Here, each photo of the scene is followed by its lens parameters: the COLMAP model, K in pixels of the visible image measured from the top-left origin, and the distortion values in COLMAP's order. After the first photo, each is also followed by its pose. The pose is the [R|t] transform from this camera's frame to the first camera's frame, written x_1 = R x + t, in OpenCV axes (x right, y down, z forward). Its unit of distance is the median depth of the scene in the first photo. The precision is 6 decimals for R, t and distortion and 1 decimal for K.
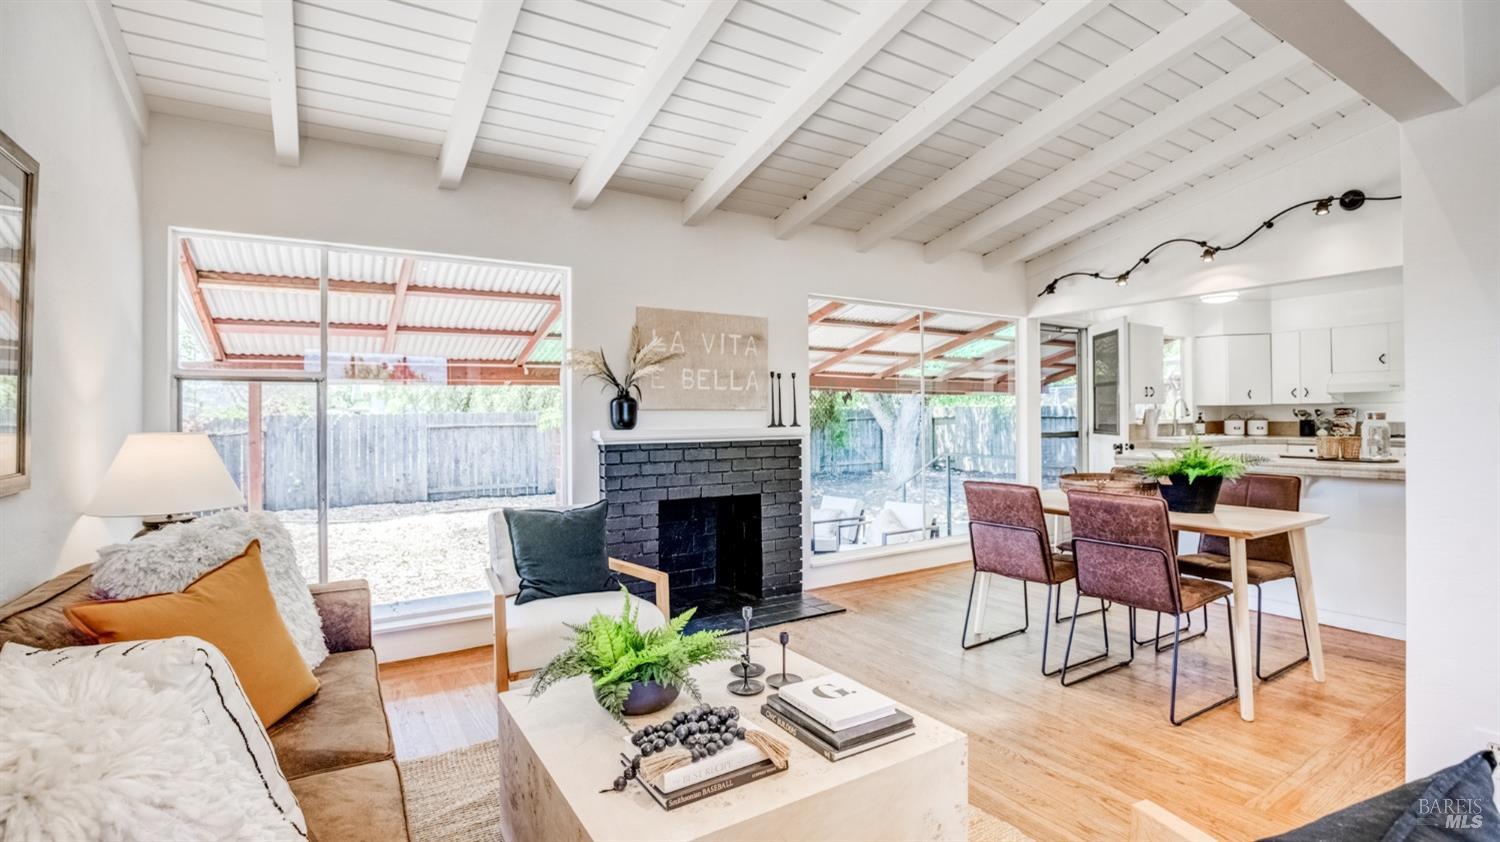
lens RADIAL K [[694.8, 0, 750.0], [0, 694.8, 421.0], [0, 0, 1]] dist [-0.000469, -0.000044]
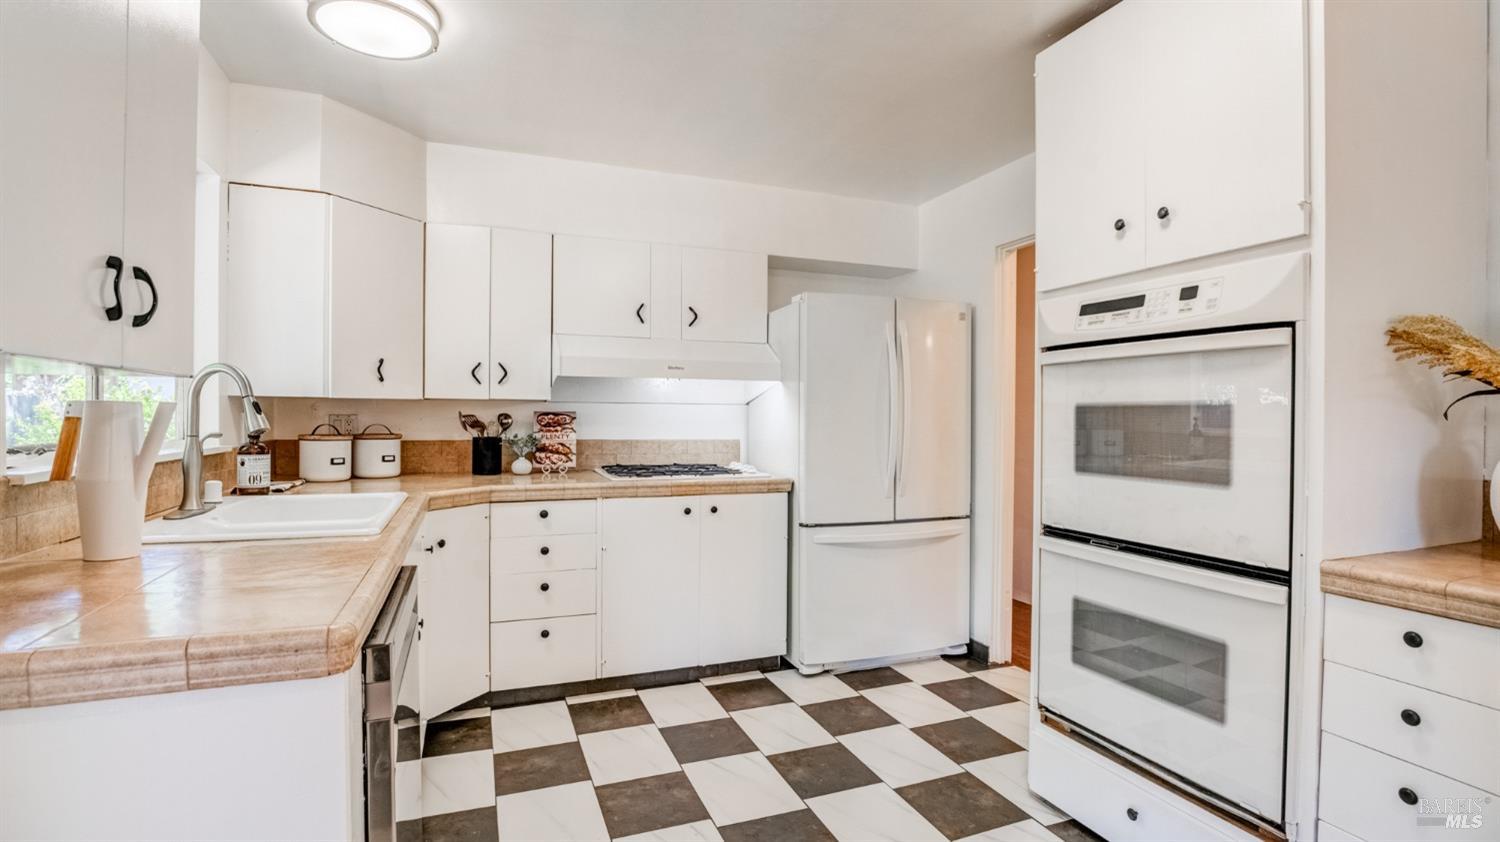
lens RADIAL K [[694.8, 0, 750.0], [0, 694.8, 421.0], [0, 0, 1]] dist [-0.000469, -0.000044]
pose [[0.185646, 0.004144, 0.982608, 0.396484], [0.000466, 0.999991, -0.004305, -0.009869], [-0.982617, 0.001257, 0.185643, 0.749352]]
